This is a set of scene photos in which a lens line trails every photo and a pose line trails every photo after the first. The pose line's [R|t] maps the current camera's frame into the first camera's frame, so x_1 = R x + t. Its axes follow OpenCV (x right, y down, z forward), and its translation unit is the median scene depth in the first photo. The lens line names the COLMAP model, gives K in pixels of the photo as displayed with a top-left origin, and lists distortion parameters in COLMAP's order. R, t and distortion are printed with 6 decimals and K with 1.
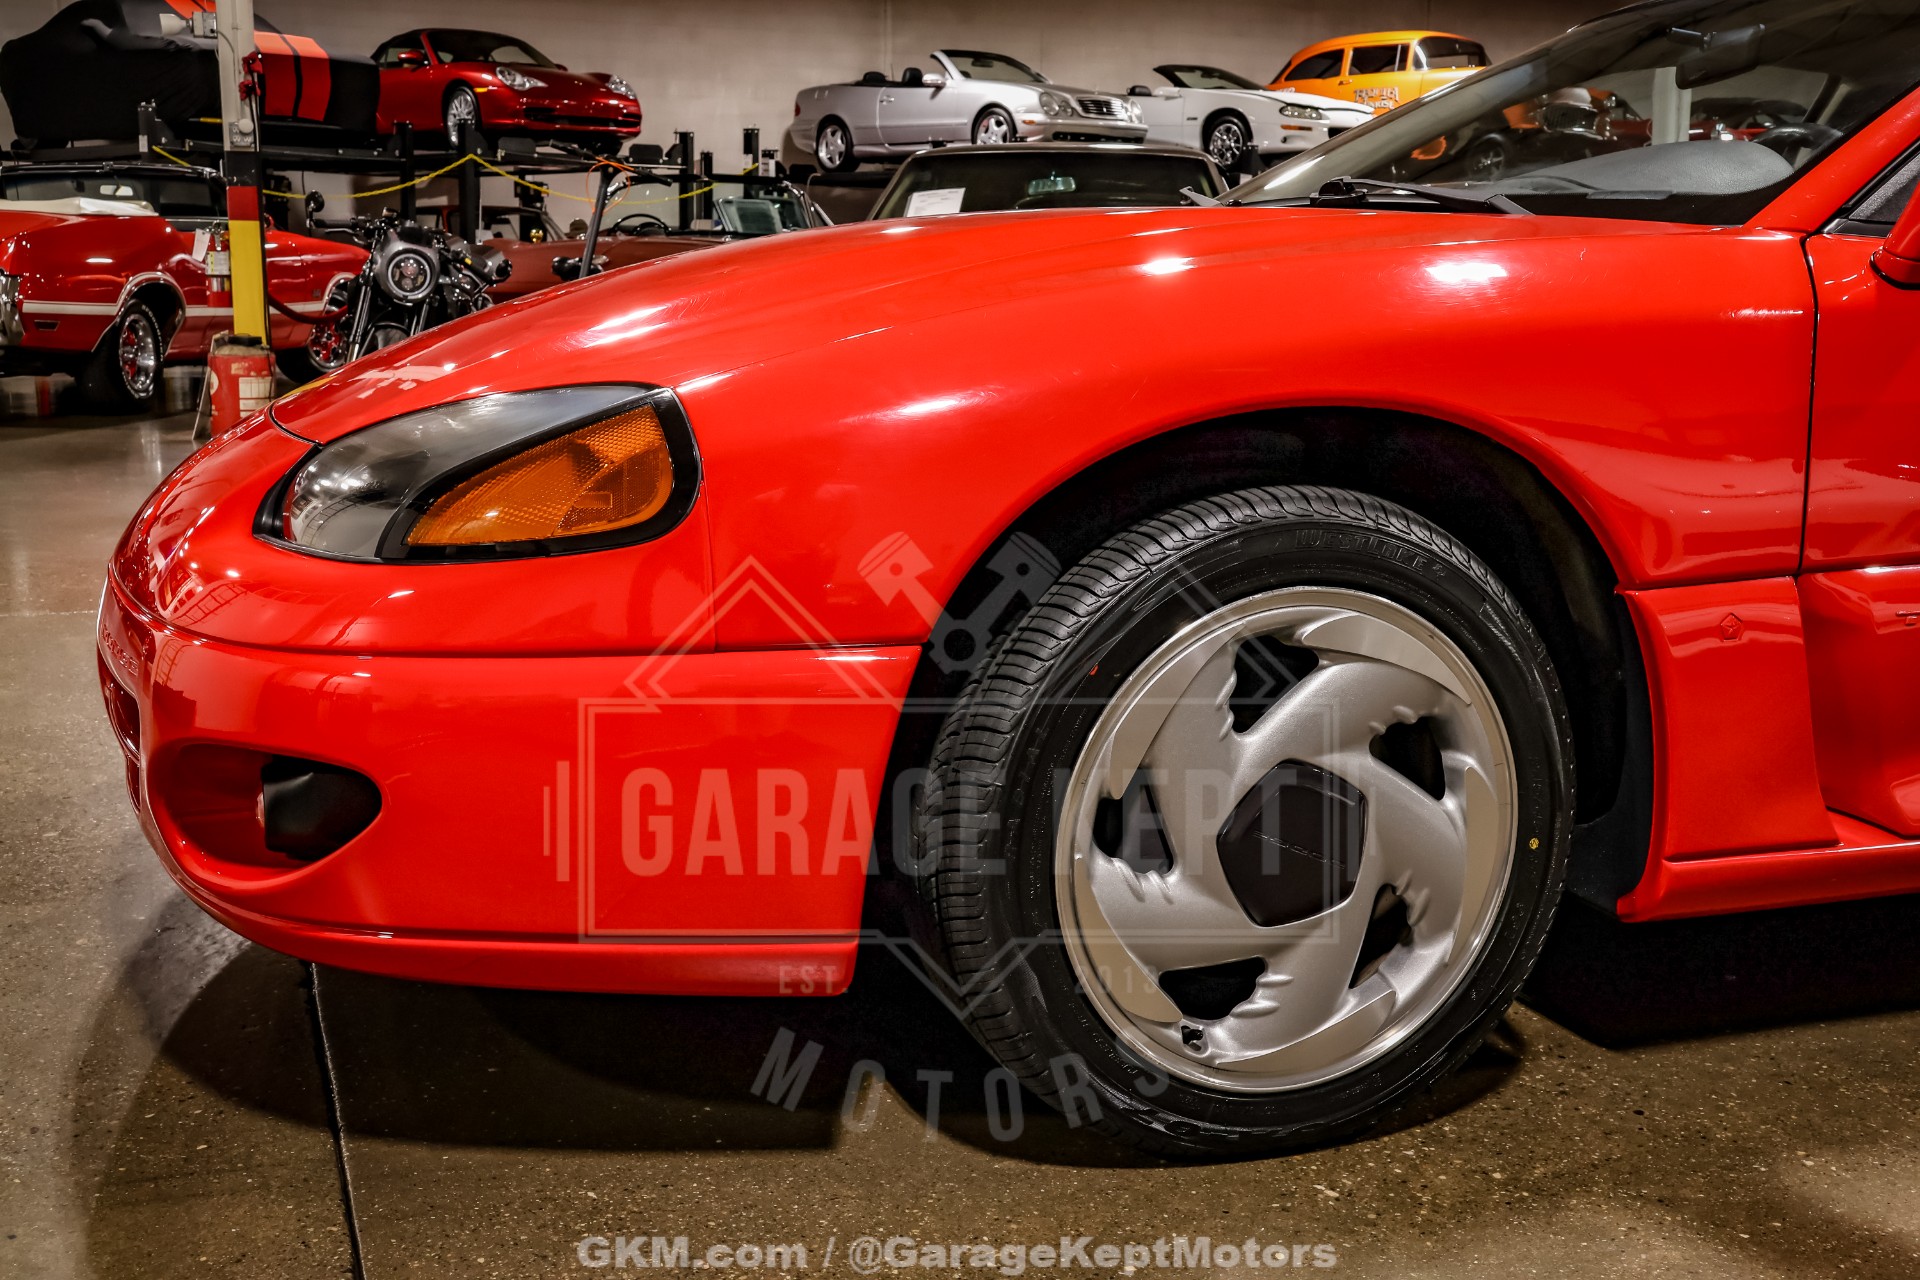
lens RADIAL K [[2076.9, 0, 972.9], [0, 2076.9, 641.8], [0, 0, 1]] dist [0.026486, 0.000000]
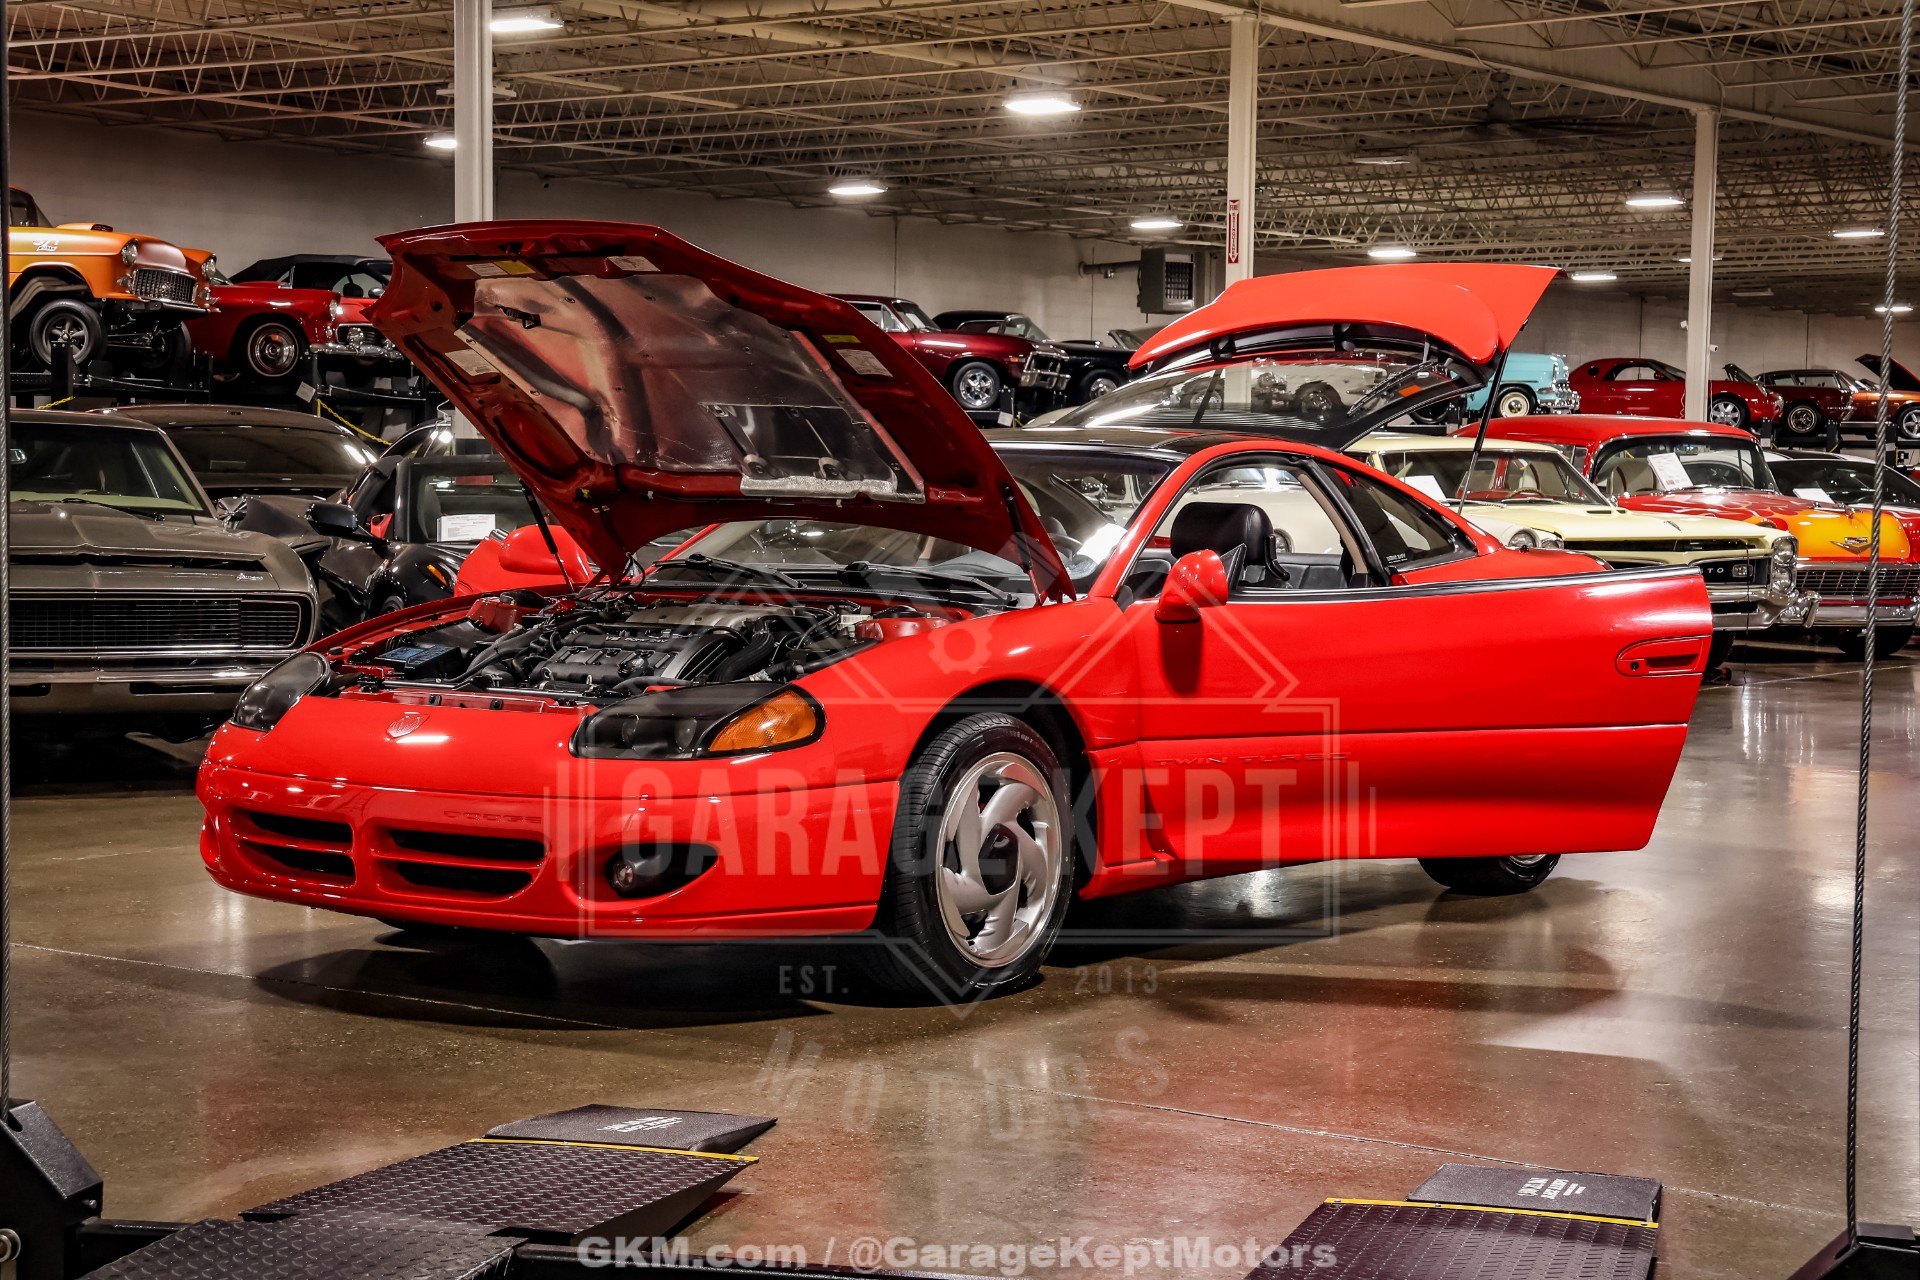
lens RADIAL K [[3226.6, 0, 956.1], [0, 3226.6, 674.7], [0, 0, 1]] dist [0.251011, 0.000000]
pose [[0.838478, -0.037117, 0.543670, -0.464898], [0.094878, 0.992383, -0.078576, 0.042049], [-0.536612, 0.117467, 0.835613, -0.517764]]
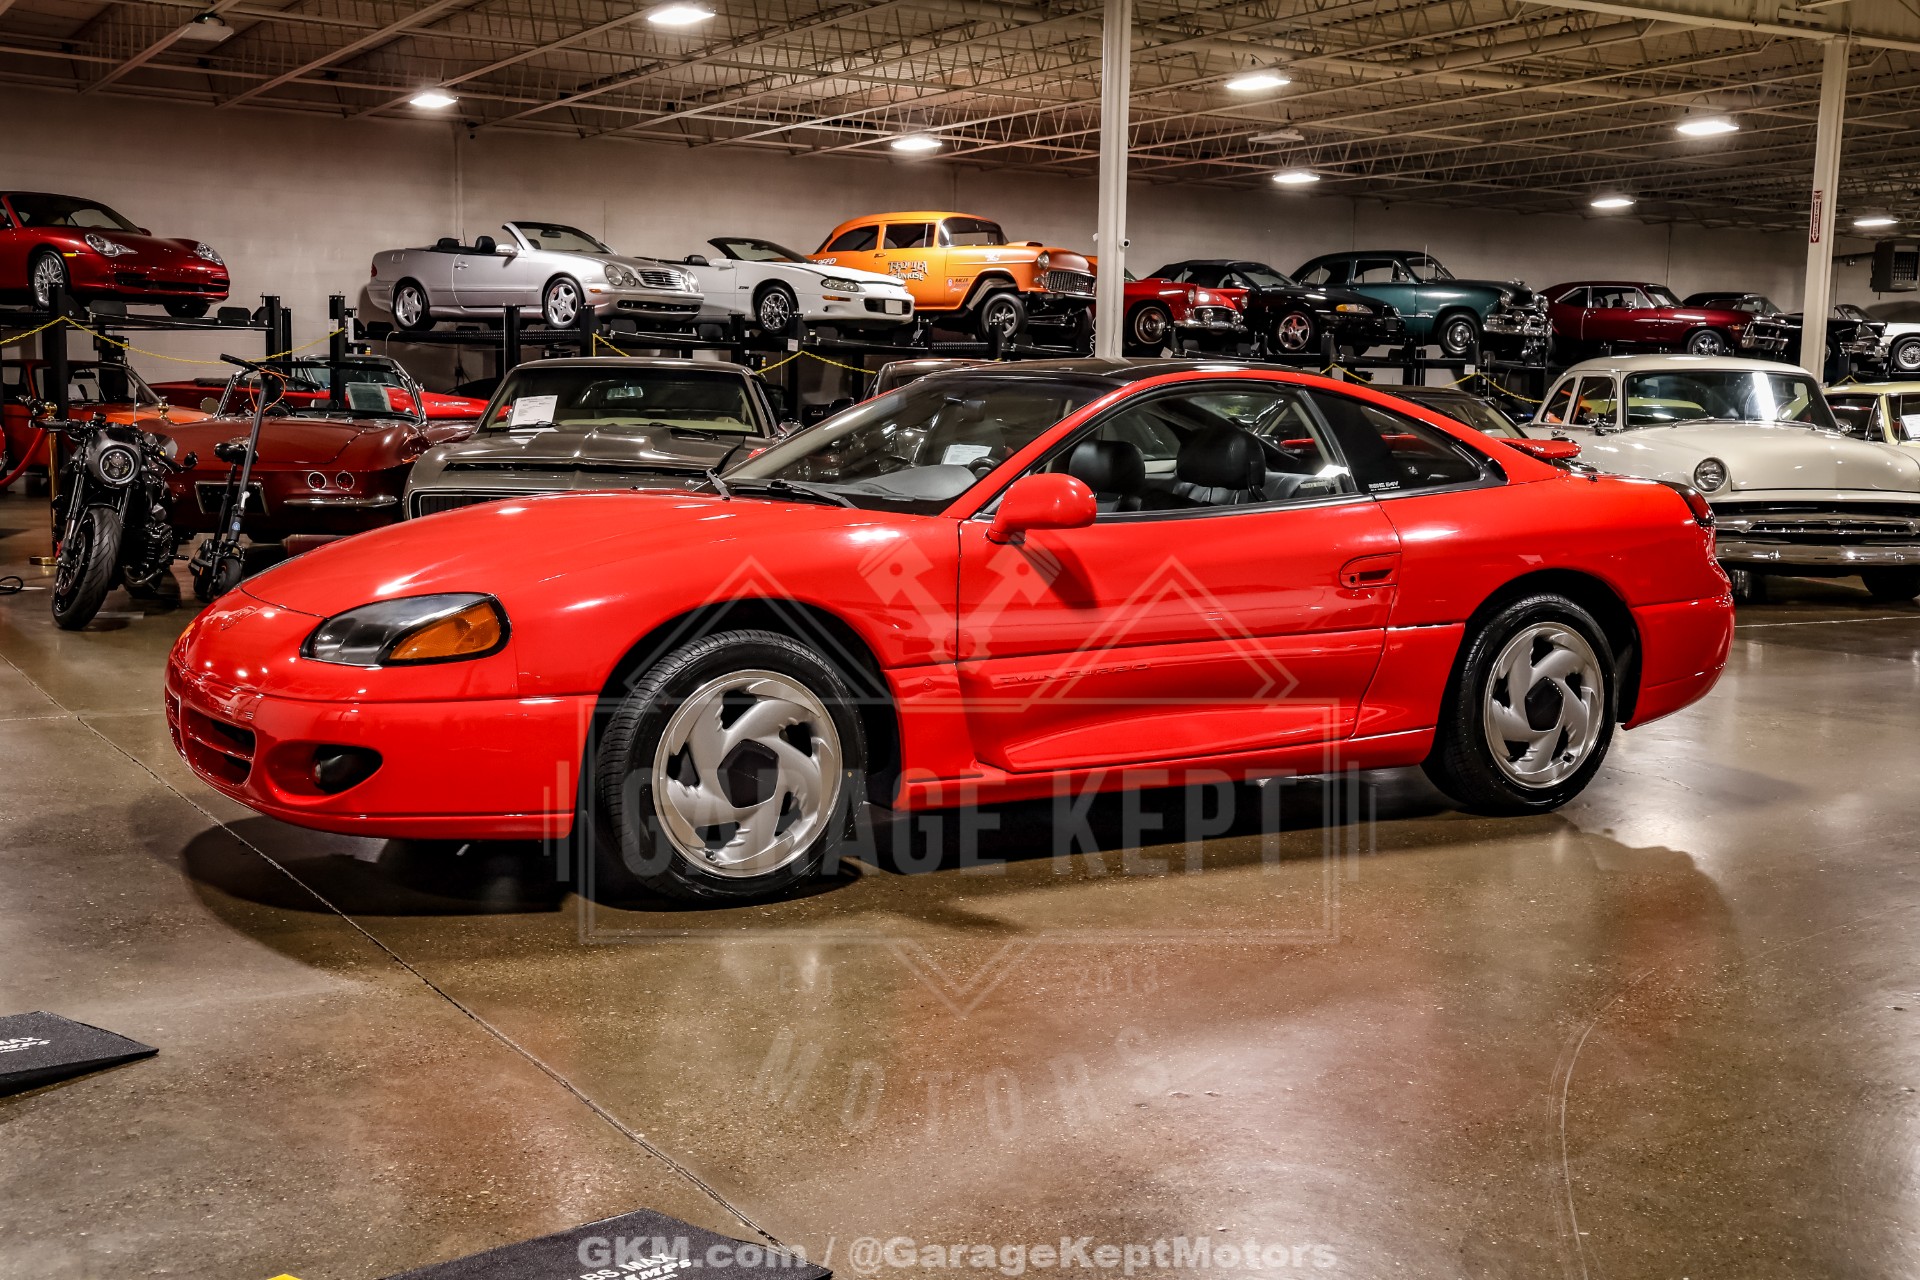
lens RADIAL K [[2143.6, 0, 976.0], [0, 2143.6, 627.8], [0, 0, 1]] dist [0.035192, 0.000000]
pose [[0.979203, -0.015892, 0.202260, -0.022914], [0.029550, 0.997468, -0.064689, 0.023353], [-0.200720, 0.069320, 0.977193, -0.377618]]
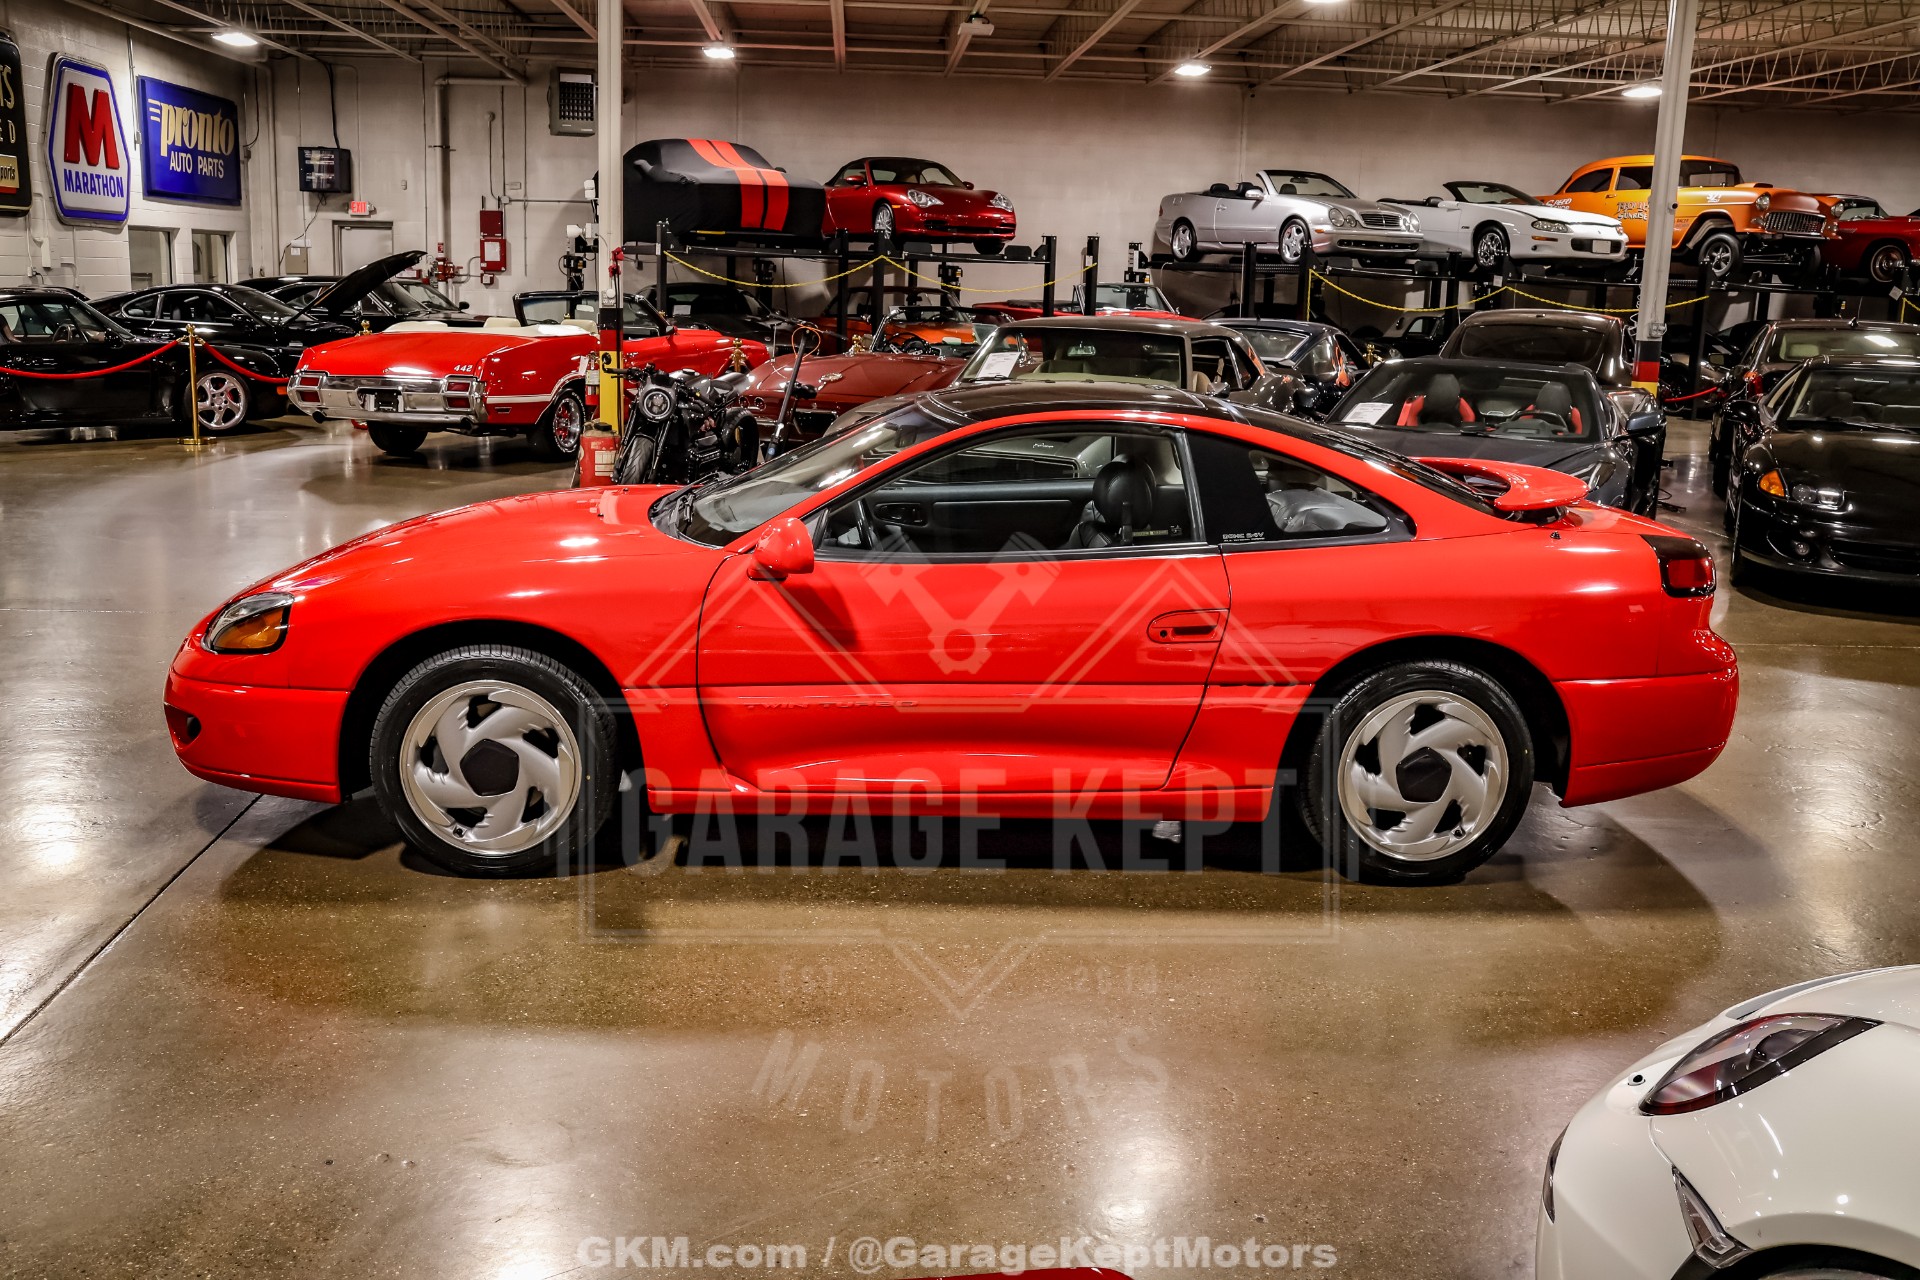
lens RADIAL K [[1795.1, 0, 967.9], [0, 1795.1, 648.1], [0, 0, 1]] dist [-0.020157, 0.000000]
pose [[0.965620, 0.074983, -0.248908, 0.337106], [-0.069550, 0.997110, 0.030564, -0.046058], [0.250481, -0.012201, 0.968045, -0.298190]]
